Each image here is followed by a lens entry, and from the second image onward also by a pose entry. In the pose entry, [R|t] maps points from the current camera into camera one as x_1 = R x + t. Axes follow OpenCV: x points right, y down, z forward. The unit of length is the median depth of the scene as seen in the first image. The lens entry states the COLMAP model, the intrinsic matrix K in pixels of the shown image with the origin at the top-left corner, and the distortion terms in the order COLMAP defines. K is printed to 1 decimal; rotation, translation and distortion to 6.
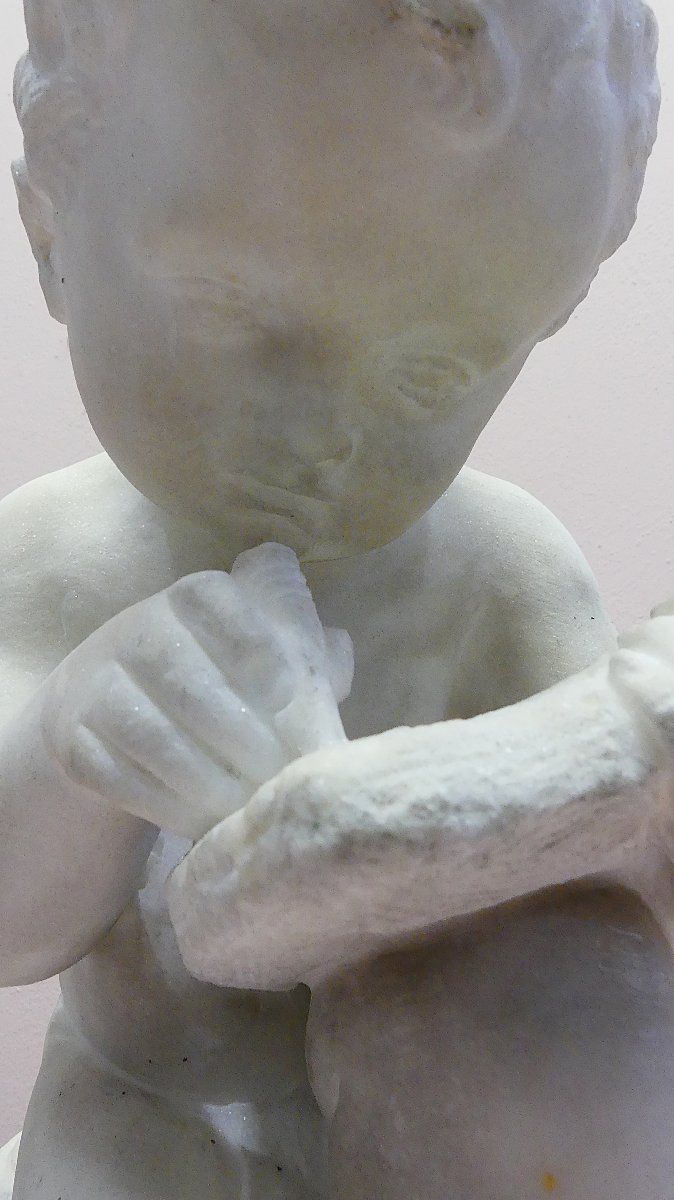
lens RADIAL K [[899.7, 0, 337.0], [0, 899.7, 600.0], [0, 0, 1]] dist [-0.007060, -0.000169]
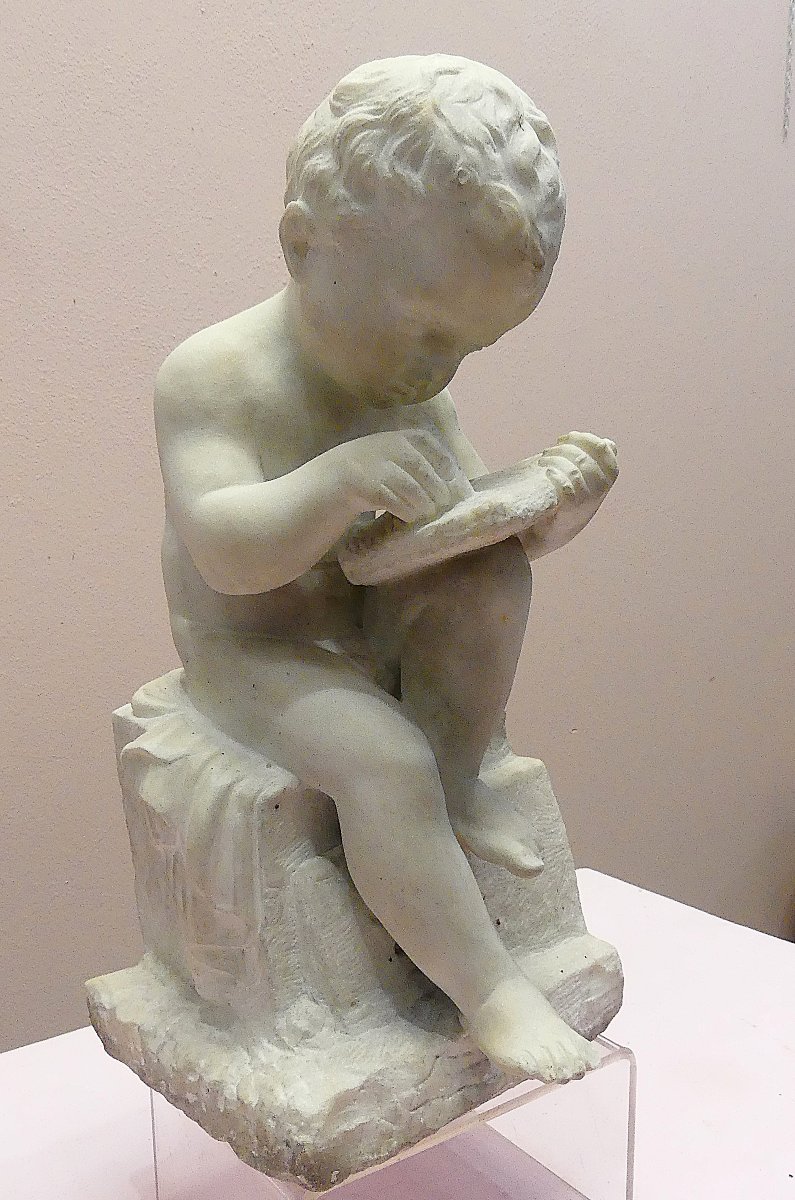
lens RADIAL K [[1065.2, 0, 397.2], [0, 1065.2, 680.9], [0, 0, 1]] dist [-0.011266, 0.000318]
pose [[0.833024, -0.090322, 0.545815, -2.181850], [-0.112390, 0.938382, 0.326815, -0.391007], [-0.541701, -0.333588, 0.771543, -1.870685]]
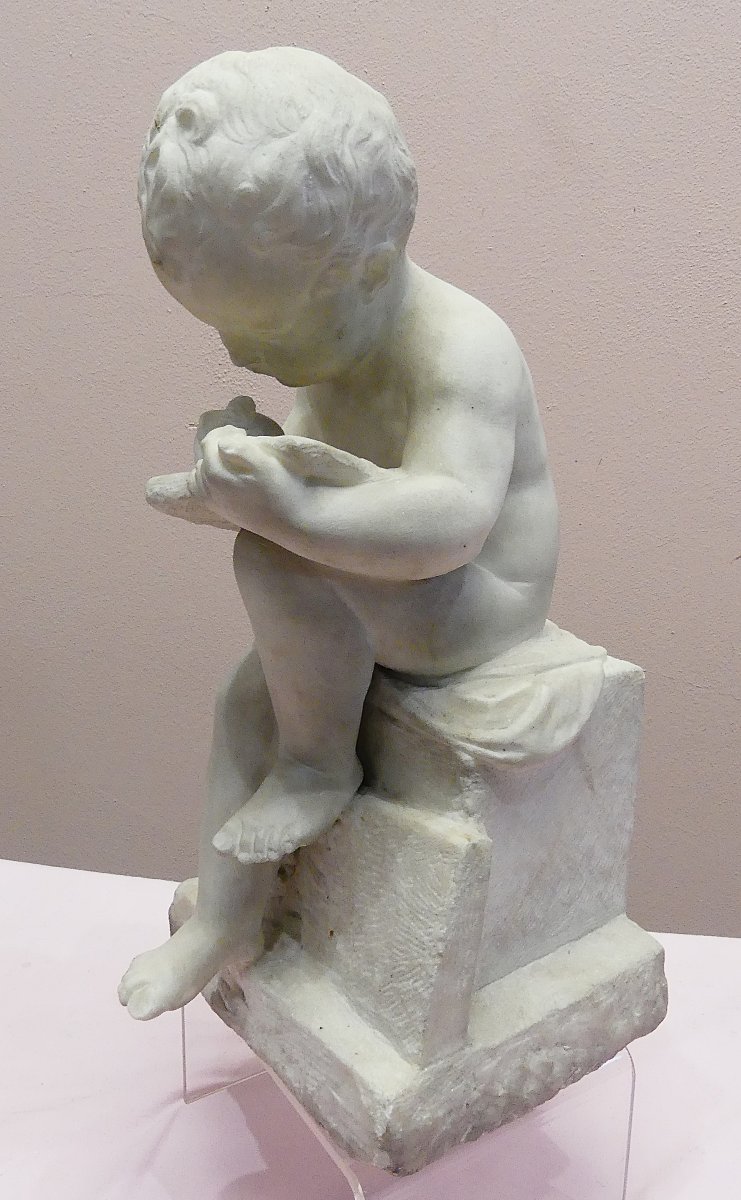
lens RADIAL K [[996.5, 0, 371.3], [0, 996.5, 594.9], [0, 0, 1]] dist [-0.003939, -0.006331]
pose [[0.452333, 0.254185, -0.854859, 3.438954], [0.145664, 0.924597, 0.351997, -0.611596], [0.879873, -0.283743, 0.381201, -0.026272]]
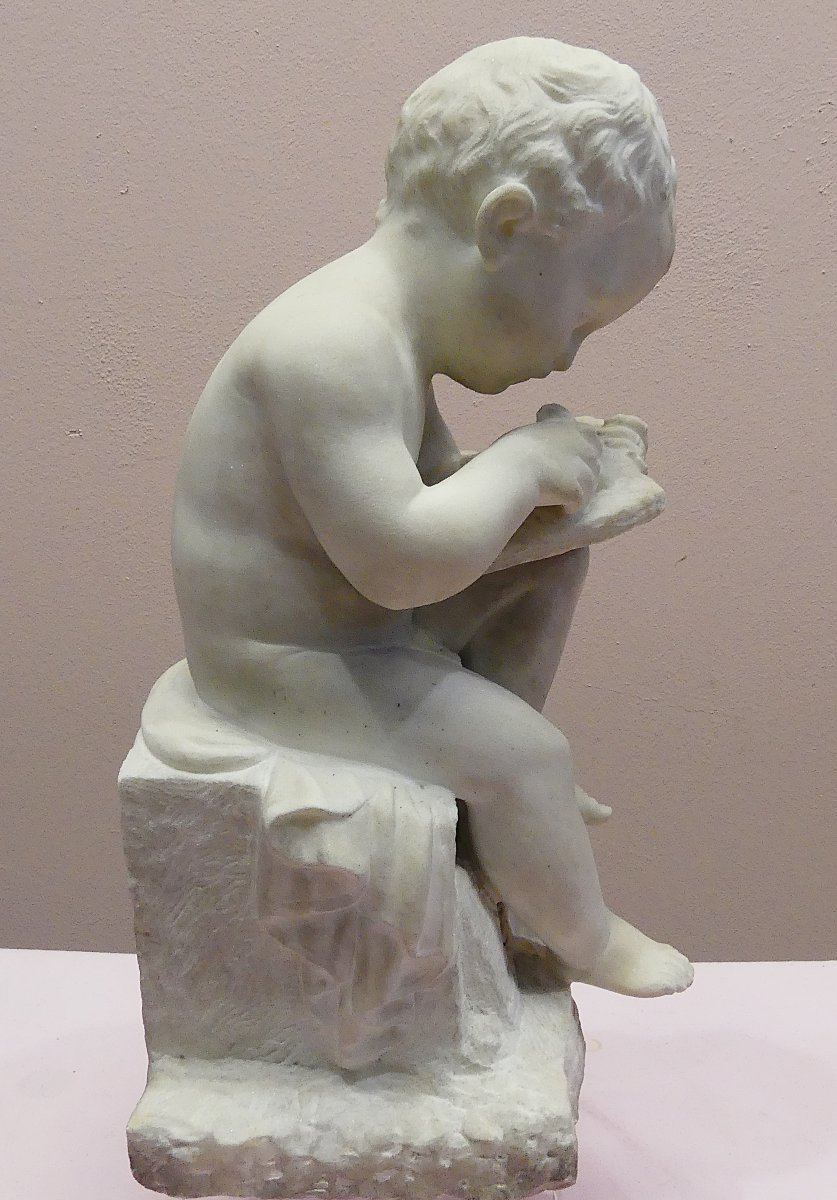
lens RADIAL K [[1110.9, 0, 424.6], [0, 1110.9, 618.9], [0, 0, 1]] dist [0.001118, -0.016564]
pose [[0.174165, -0.215121, 0.960932, -3.908274], [-0.196906, 0.948529, 0.248033, -0.226419], [-0.964829, -0.232412, 0.122842, 0.949246]]
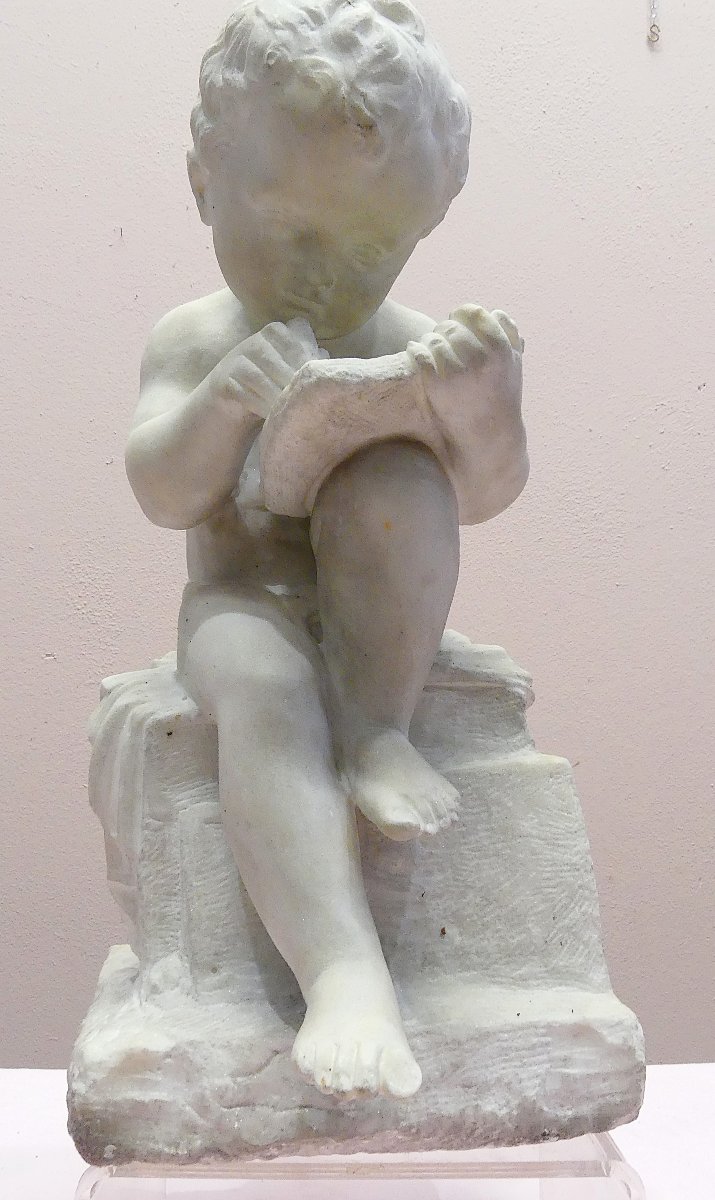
lens RADIAL K [[962.3, 0, 354.4], [0, 962.3, 635.9], [0, 0, 1]] dist [-0.015989, 0.011304]
pose [[0.999534, 0.027902, -0.012414, 0.163675], [-0.026310, 0.993153, 0.113821, 0.597606], [0.015505, -0.113442, 0.993424, -2.084738]]
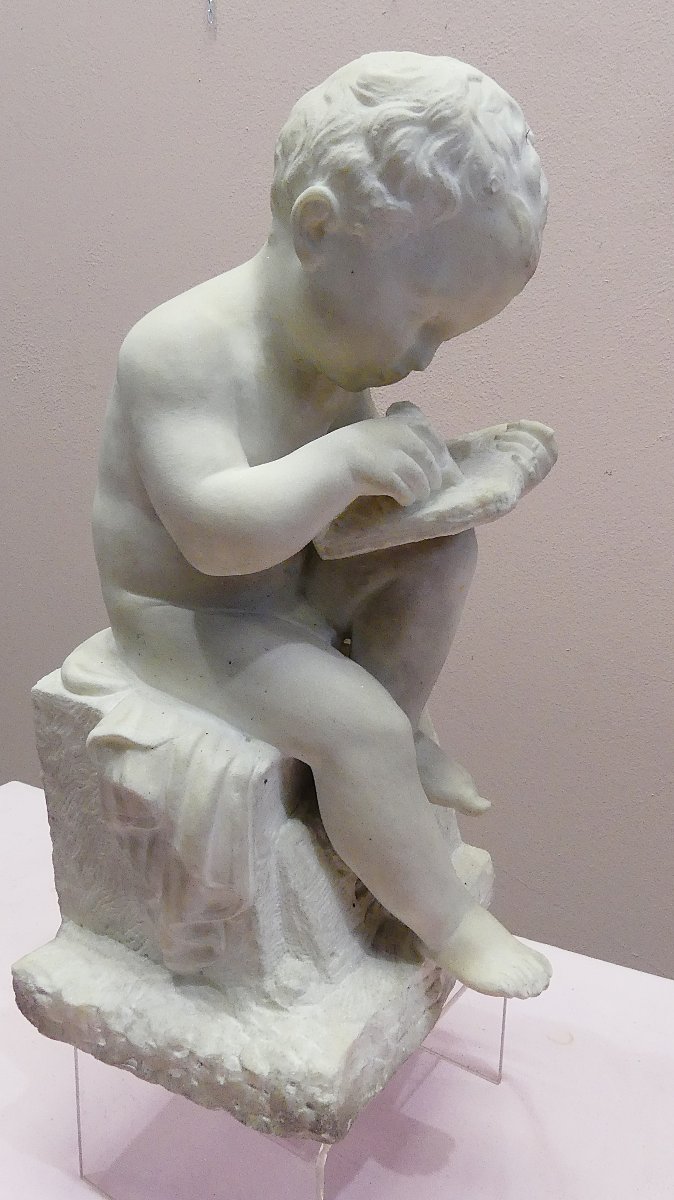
lens RADIAL K [[899.7, 0, 337.0], [0, 899.7, 600.0], [0, 0, 1]] dist [-0.007060, -0.000169]
pose [[0.588701, -0.148037, 0.794680, -2.858821], [-0.188453, 0.930864, 0.313013, -0.367123], [-0.786077, -0.334030, 0.520103, -0.540824]]
